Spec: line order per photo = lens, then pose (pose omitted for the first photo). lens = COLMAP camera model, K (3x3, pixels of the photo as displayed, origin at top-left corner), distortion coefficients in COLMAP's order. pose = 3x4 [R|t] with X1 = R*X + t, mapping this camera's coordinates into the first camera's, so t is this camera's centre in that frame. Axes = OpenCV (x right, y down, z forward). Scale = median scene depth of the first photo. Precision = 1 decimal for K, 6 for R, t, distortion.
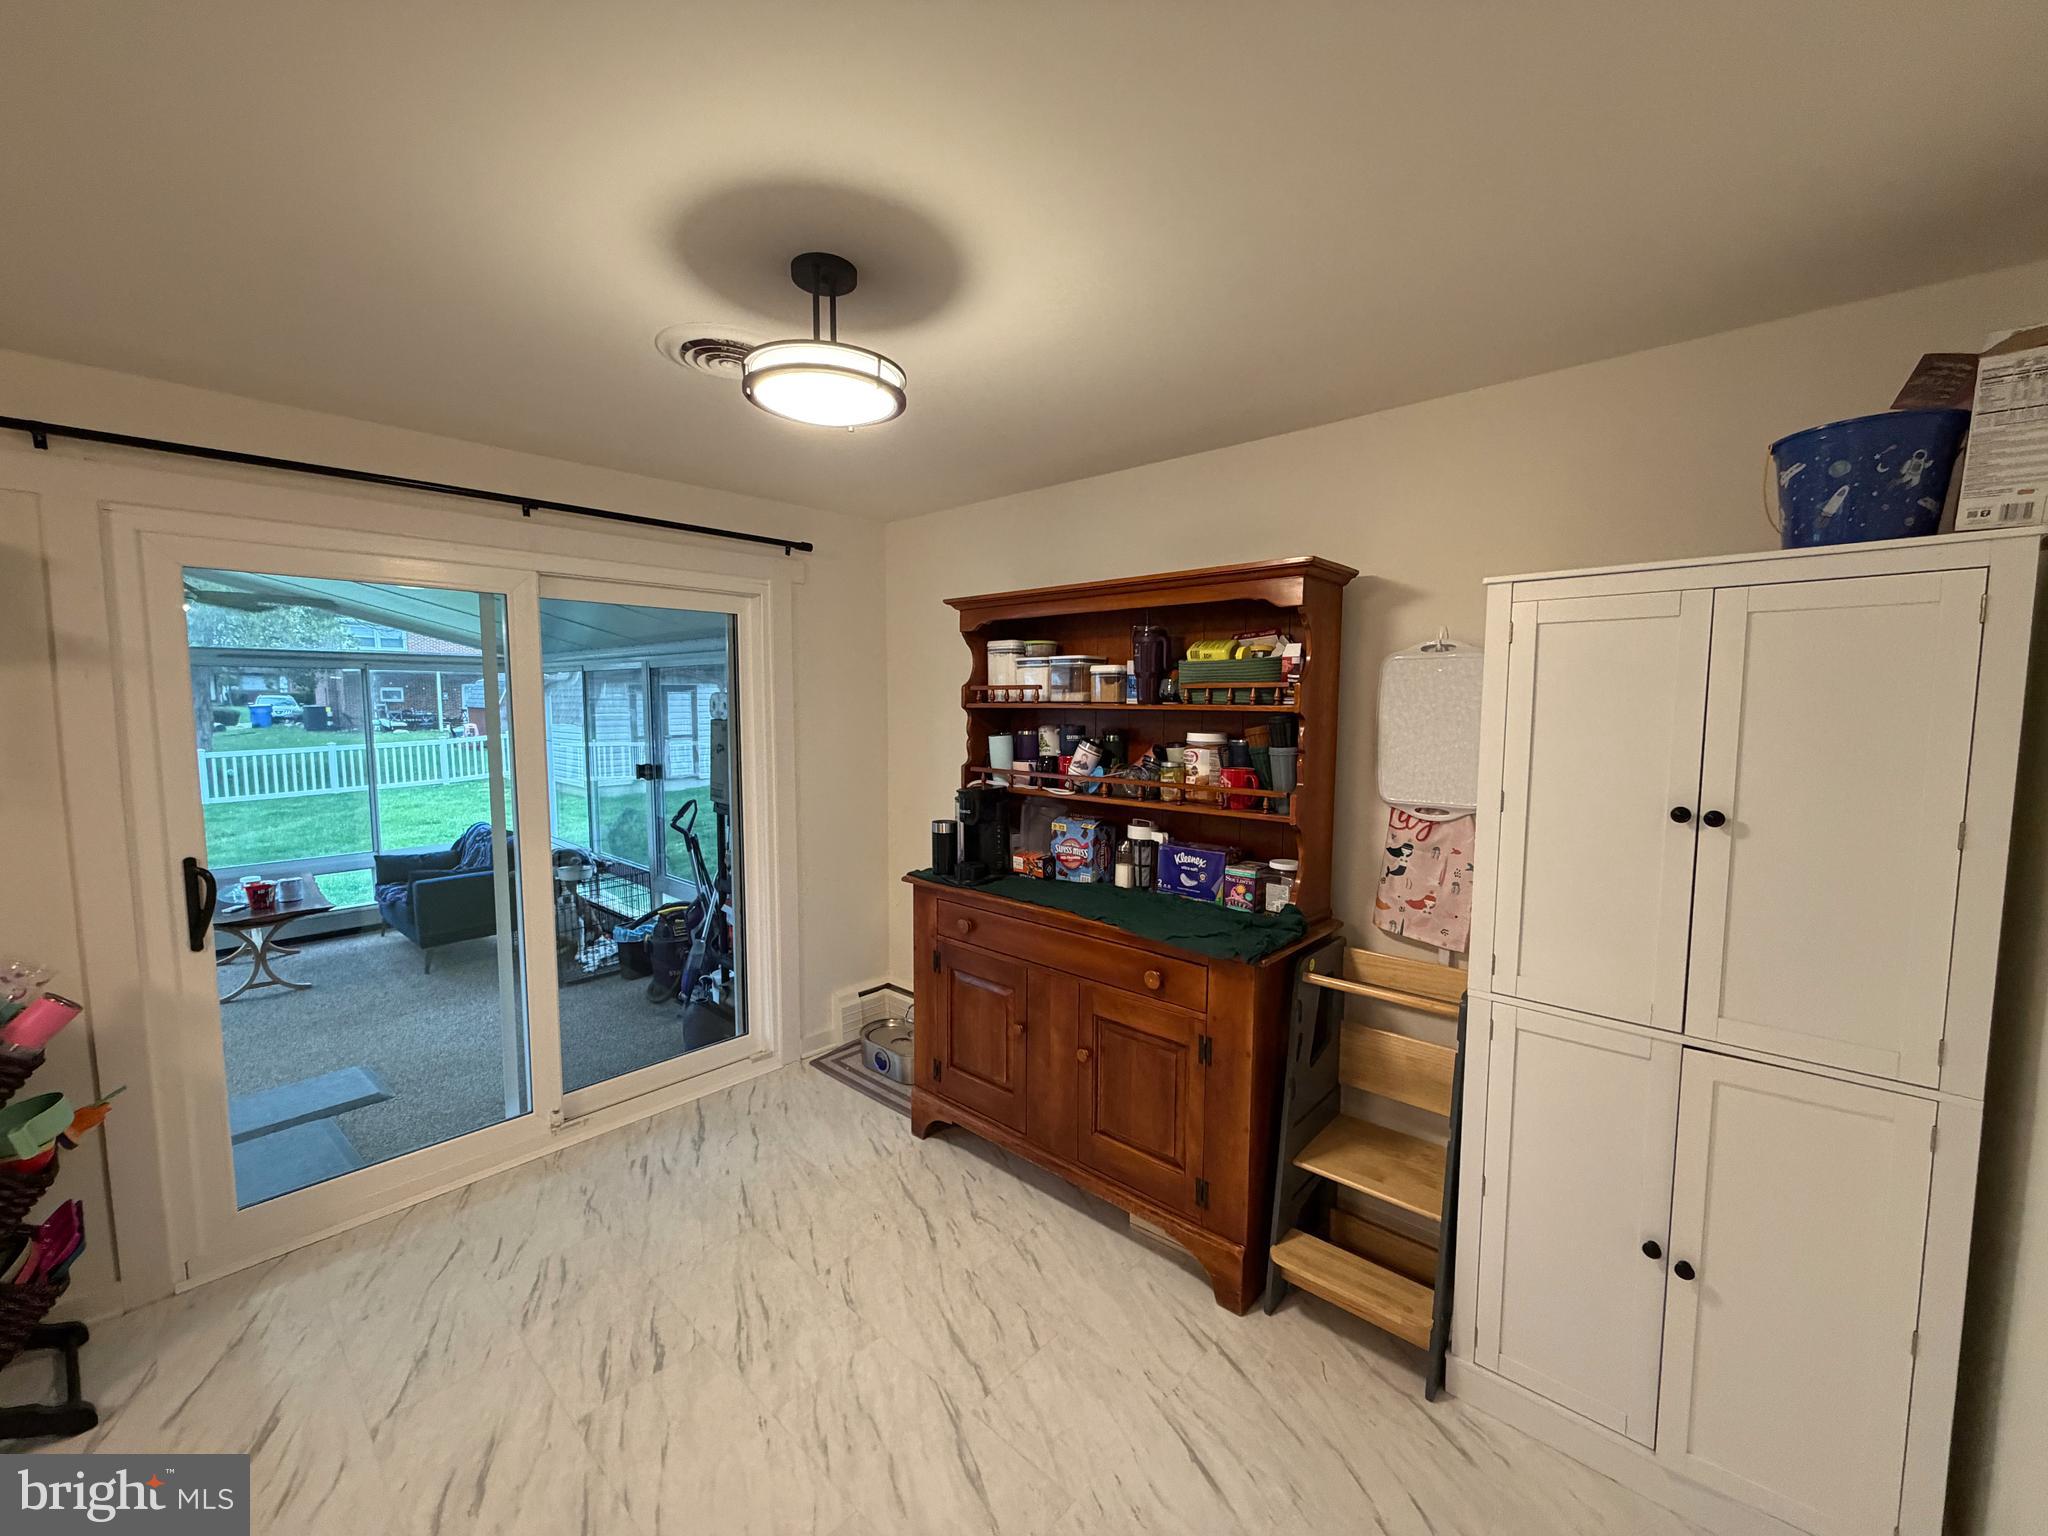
lens RADIAL K [[817.5, 0, 1014.7], [0, 817.5, 769.3], [0, 0, 1]] dist [0.000539, -0.000014]
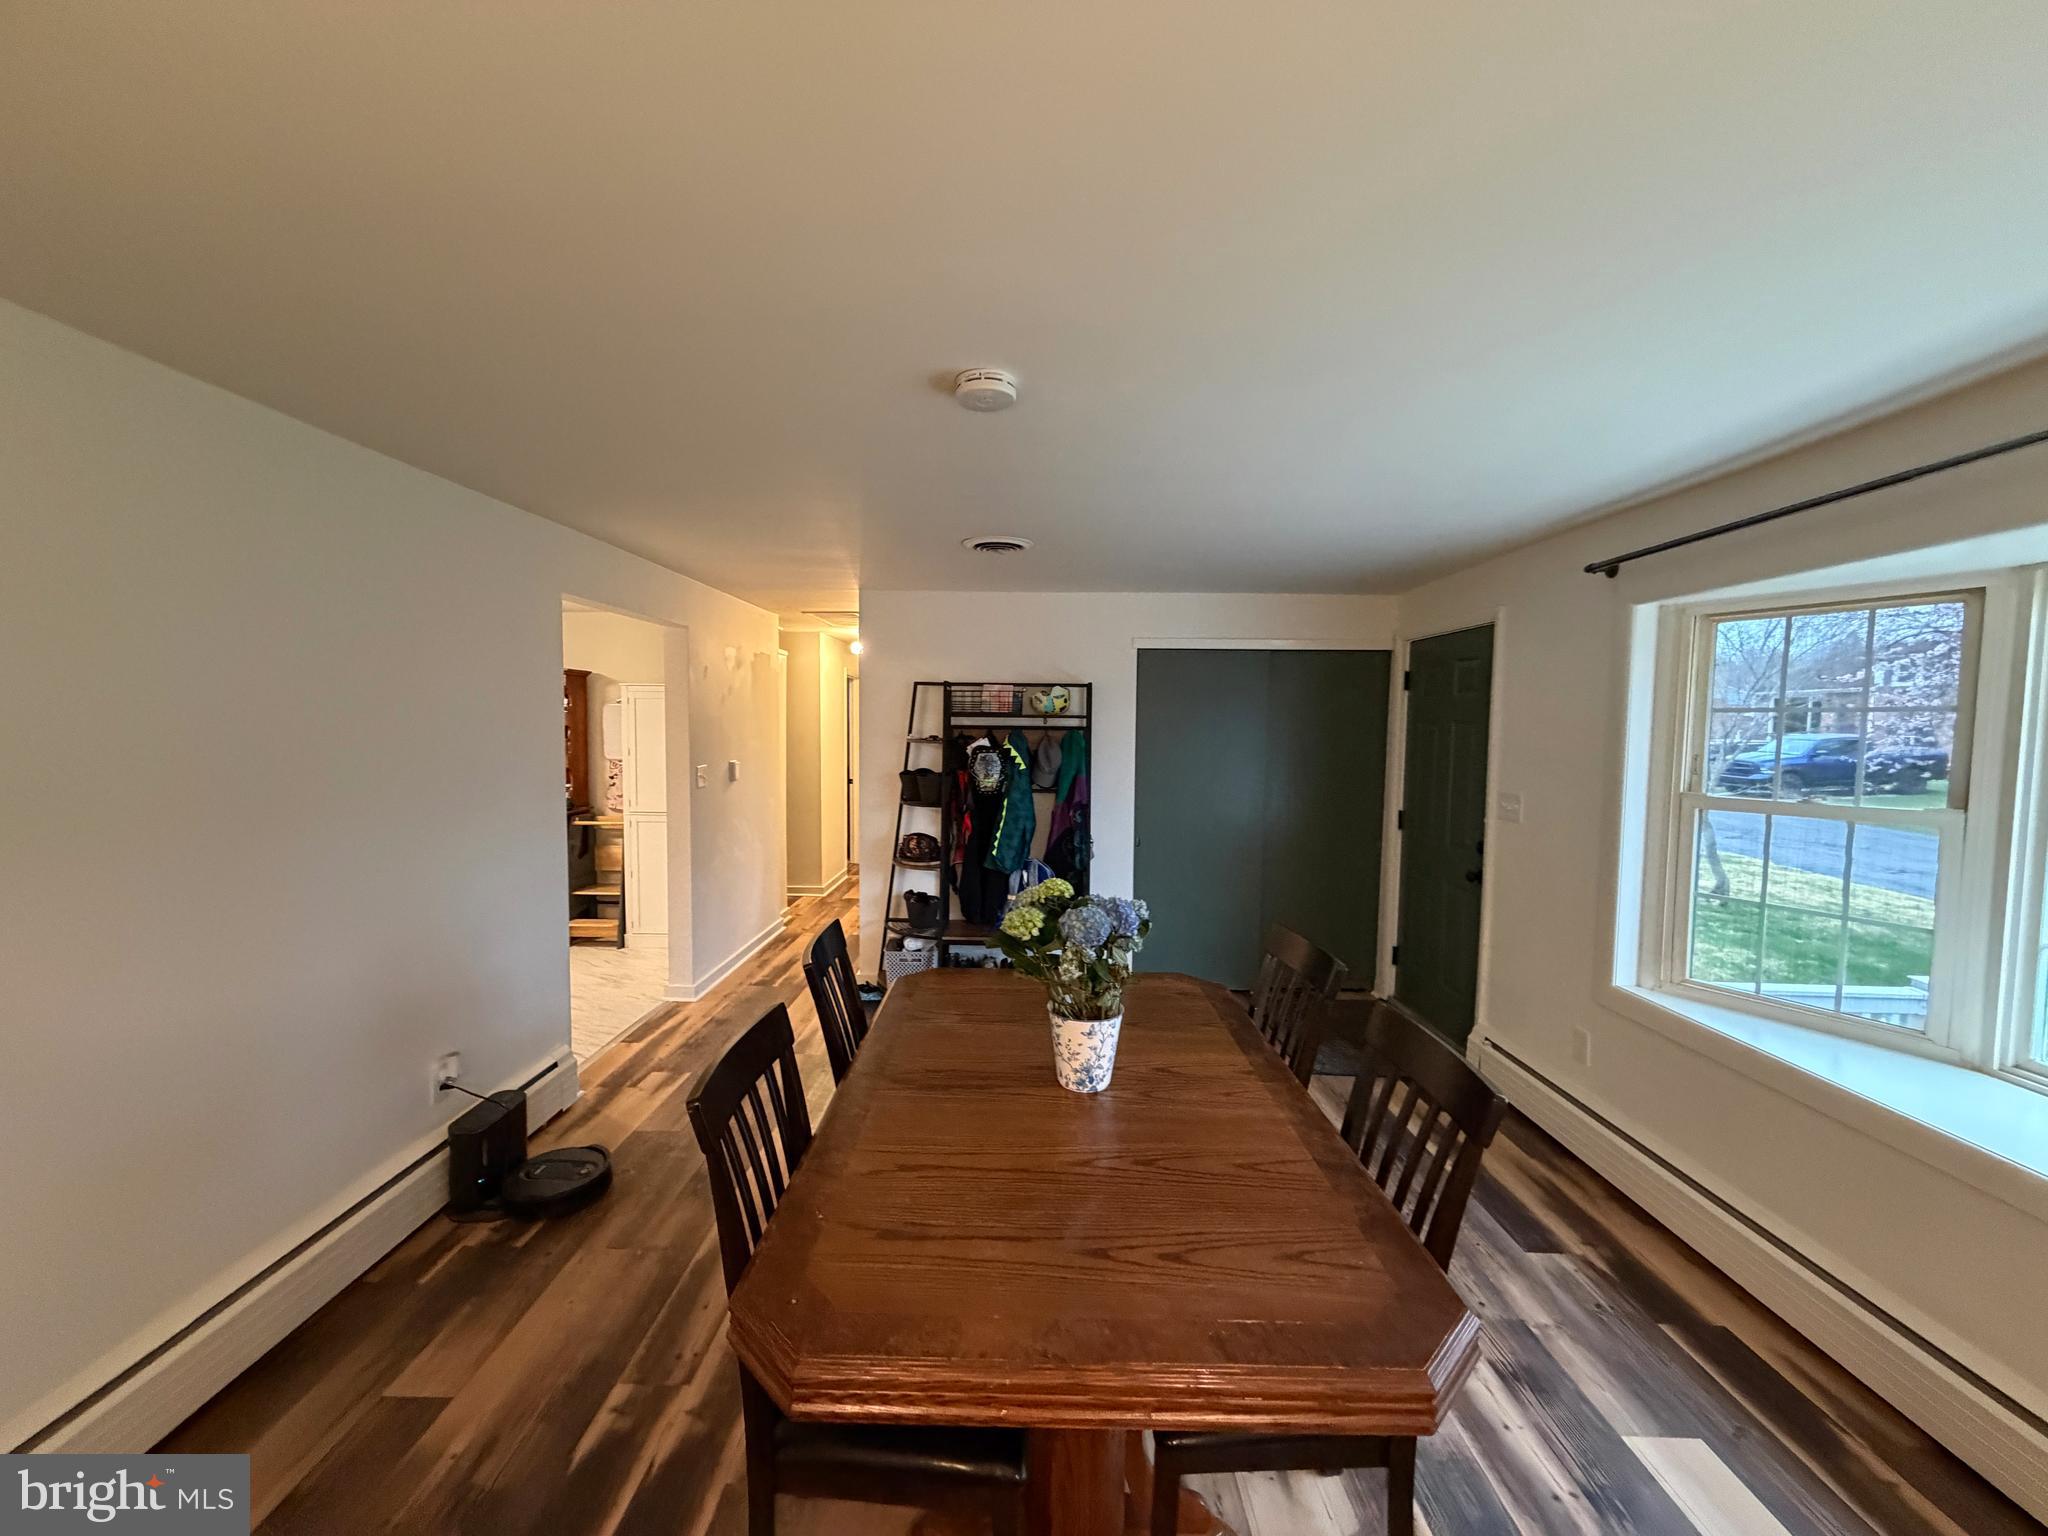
lens RADIAL K [[817.5, 0, 1014.7], [0, 817.5, 769.3], [0, 0, 1]] dist [0.000539, -0.000014]
pose [[0.753185, -0.030657, 0.657094, -0.307861], [0.047840, 0.998821, -0.008236, 0.164791], [-0.656066, 0.037639, 0.753764, -1.945638]]
